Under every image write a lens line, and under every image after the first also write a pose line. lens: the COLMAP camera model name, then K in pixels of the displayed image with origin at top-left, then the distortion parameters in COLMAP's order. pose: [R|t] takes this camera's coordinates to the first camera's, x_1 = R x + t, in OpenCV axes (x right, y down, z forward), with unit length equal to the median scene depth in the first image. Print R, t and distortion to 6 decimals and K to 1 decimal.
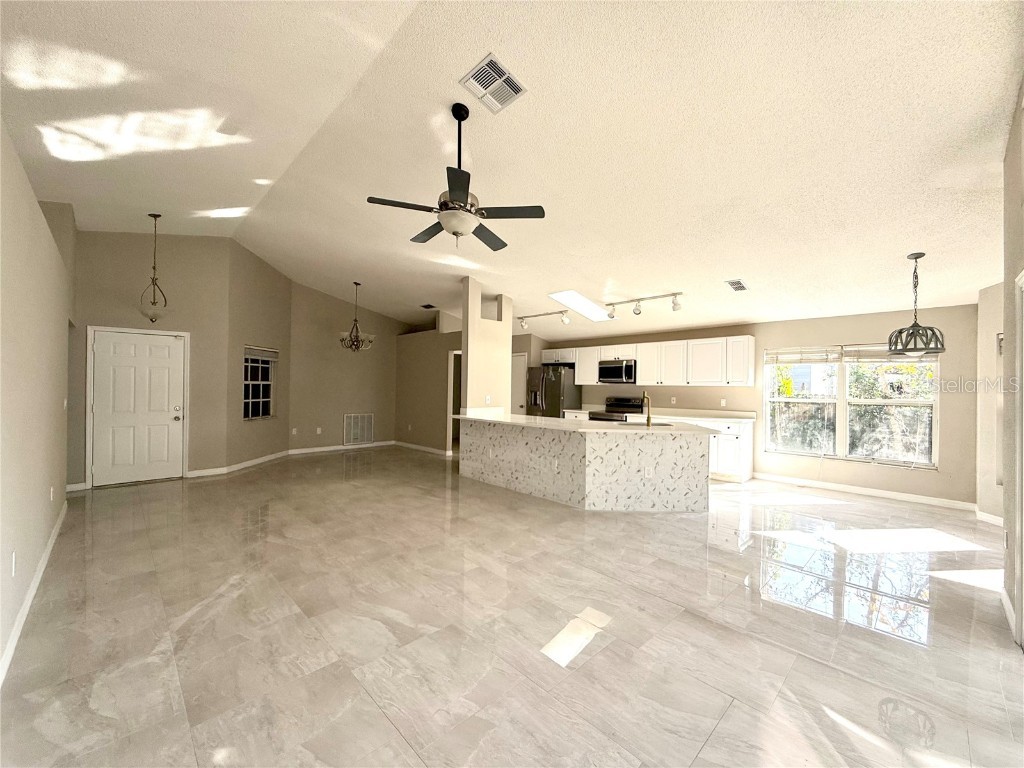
lens RADIAL K [[409.5, 0, 514.1], [0, 409.5, 385.2], [0, 0, 1]] dist [0.000699, 0.000184]
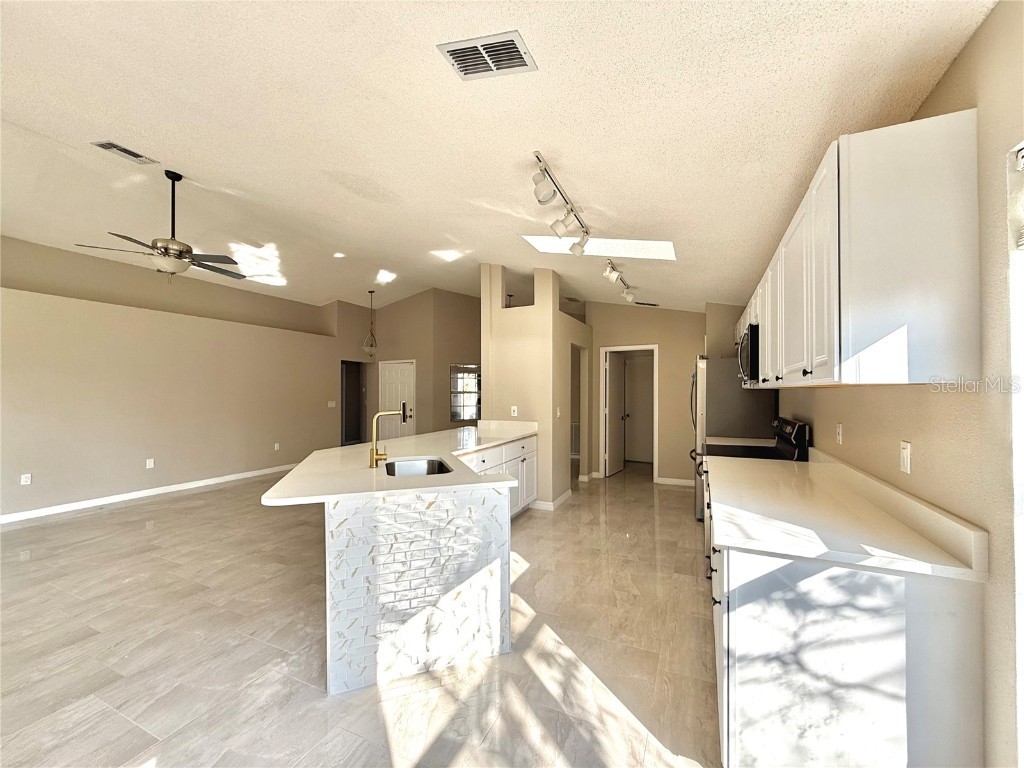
lens RADIAL K [[409.5, 0, 514.1], [0, 409.5, 385.2], [0, 0, 1]] dist [0.000699, 0.000184]
pose [[0.354772, -0.025330, -0.934610, 0.796748], [0.005749, 0.999673, -0.024910, 0.007315], [0.934935, 0.003464, 0.354801, 0.875238]]
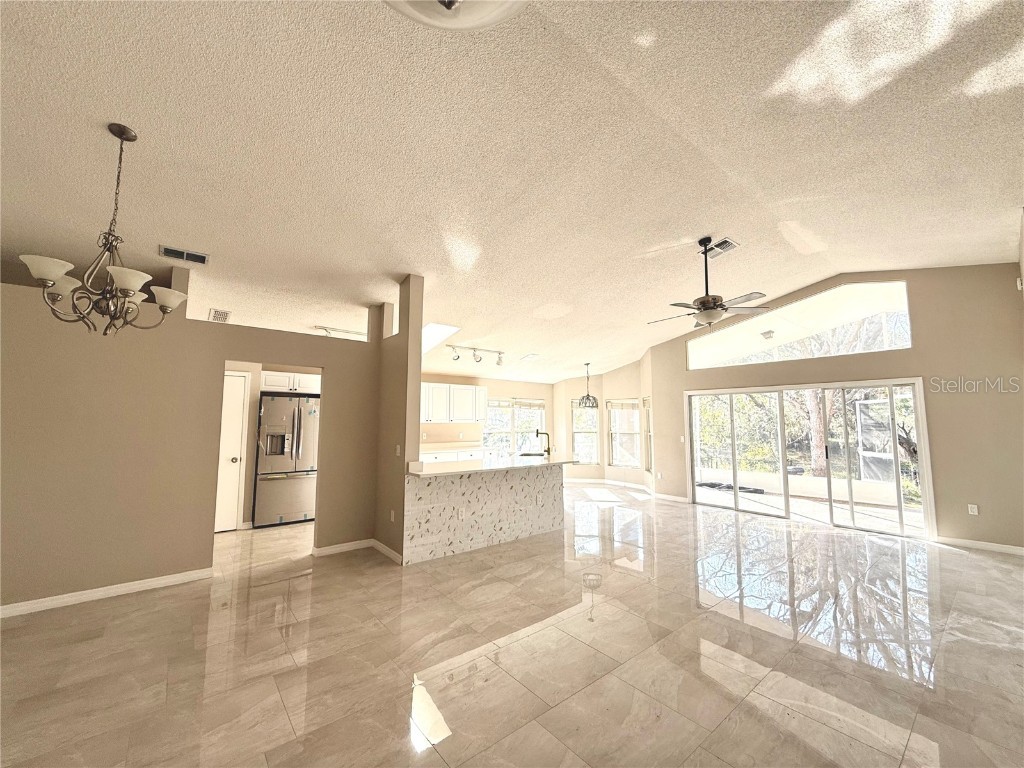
lens RADIAL K [[409.5, 0, 514.1], [0, 409.5, 385.2], [0, 0, 1]] dist [0.000699, 0.000184]
pose [[0.090175, 0.076476, 0.992985, -0.929399], [-0.002943, 0.997064, -0.076523, -0.022554], [-0.995922, 0.003978, 0.090135, 0.897967]]
